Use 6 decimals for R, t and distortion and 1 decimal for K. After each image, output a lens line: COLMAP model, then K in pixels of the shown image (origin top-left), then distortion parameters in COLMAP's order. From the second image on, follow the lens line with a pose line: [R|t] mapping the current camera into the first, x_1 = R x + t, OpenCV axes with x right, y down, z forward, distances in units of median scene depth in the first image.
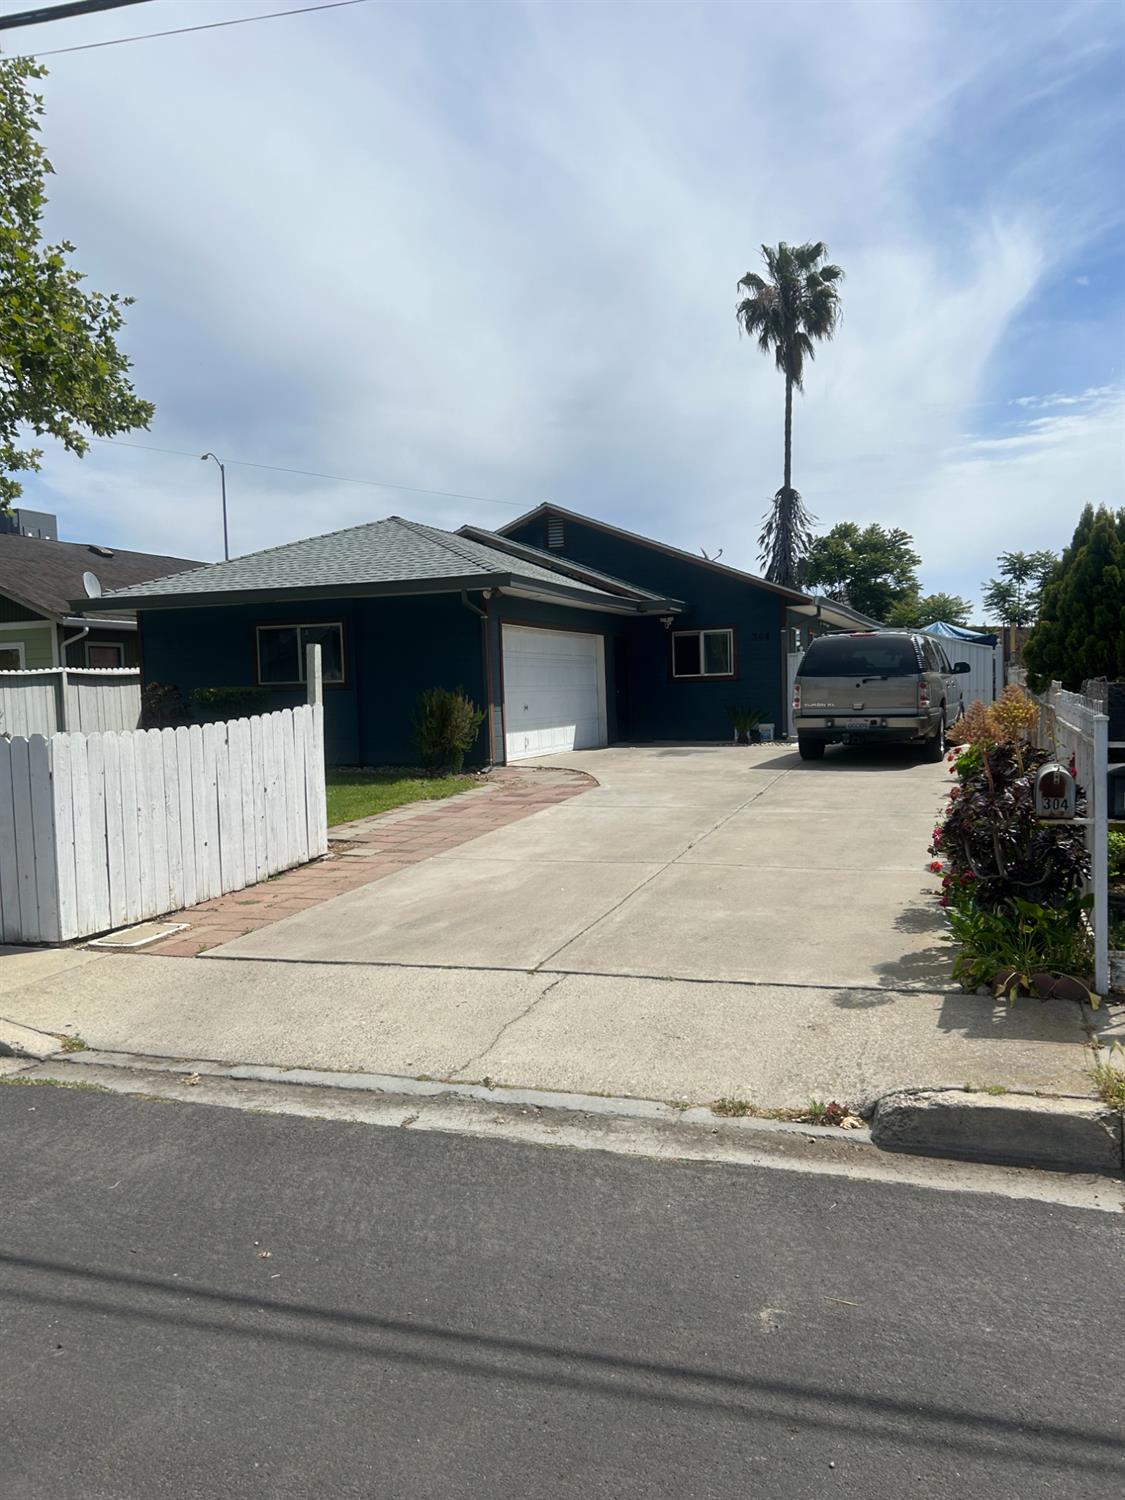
lens RADIAL K [[1144.9, 0, 564.2], [0, 1144.9, 753.8], [0, 0, 1]] dist [-0.004957, -0.010809]
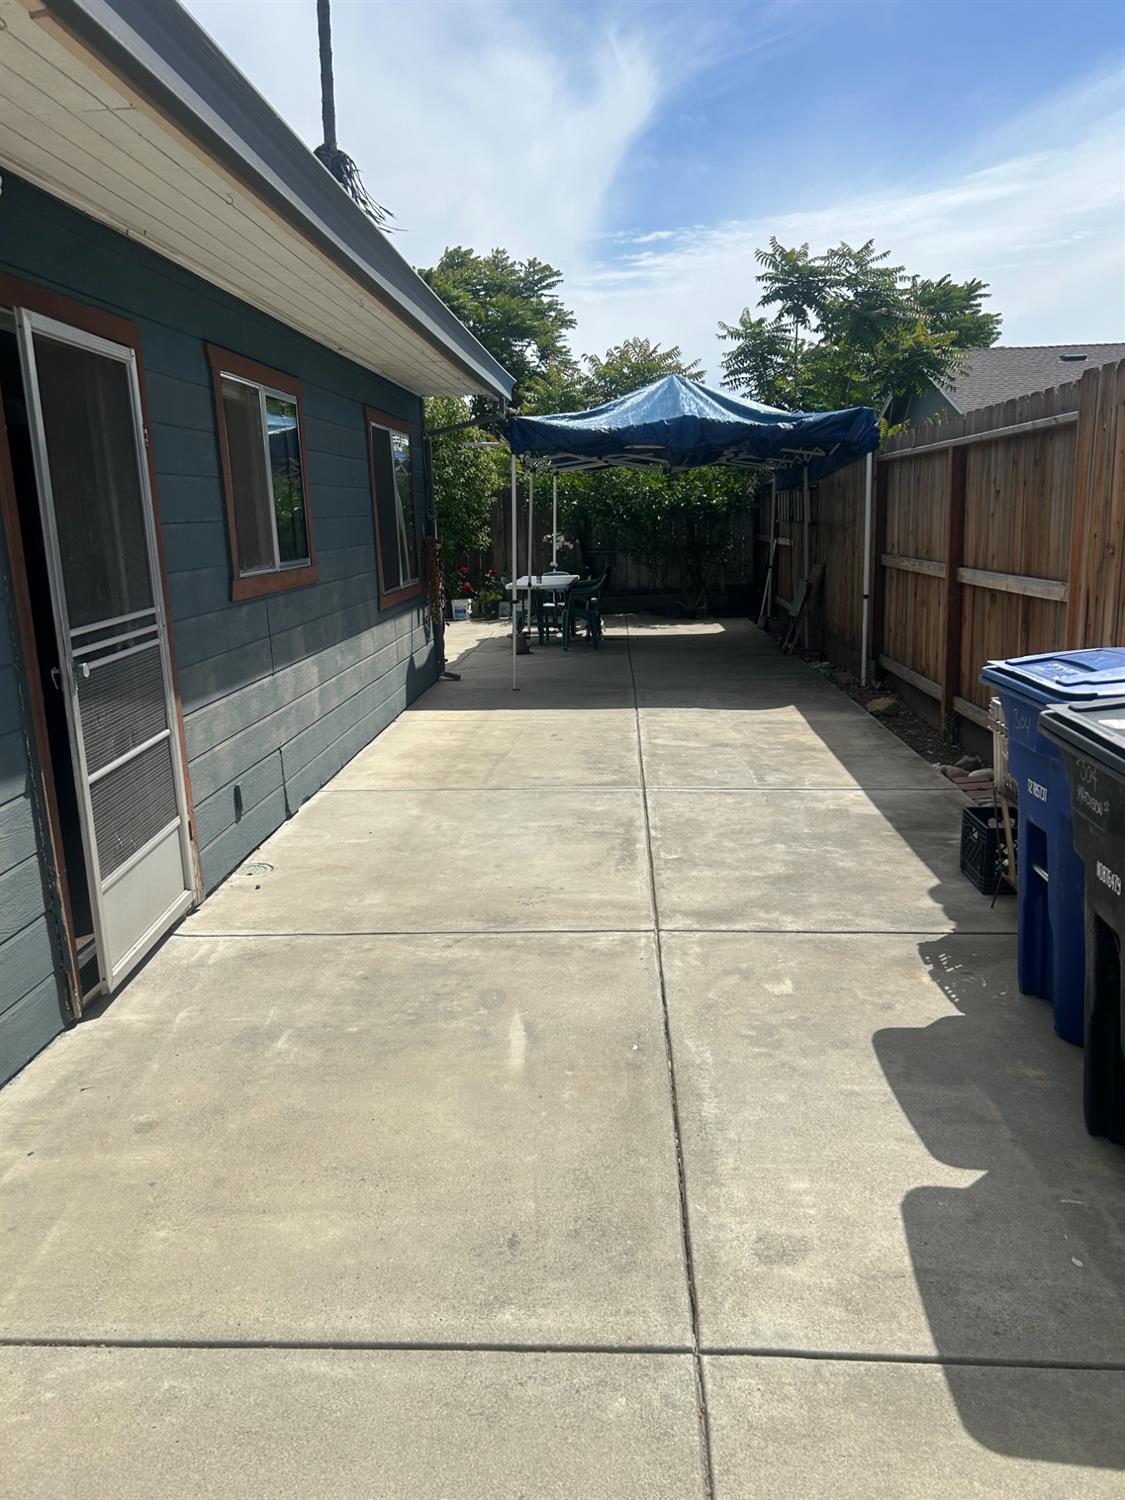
lens RADIAL K [[1144.9, 0, 562.0], [0, 1144.9, 751.3], [0, 0, 1]] dist [-0.004957, -0.010809]
pose [[0.952950, -0.075553, 0.293561, 0.154396], [0.034203, 0.989056, 0.143523, -0.046120], [-0.301192, -0.126729, 0.945105, 0.558207]]
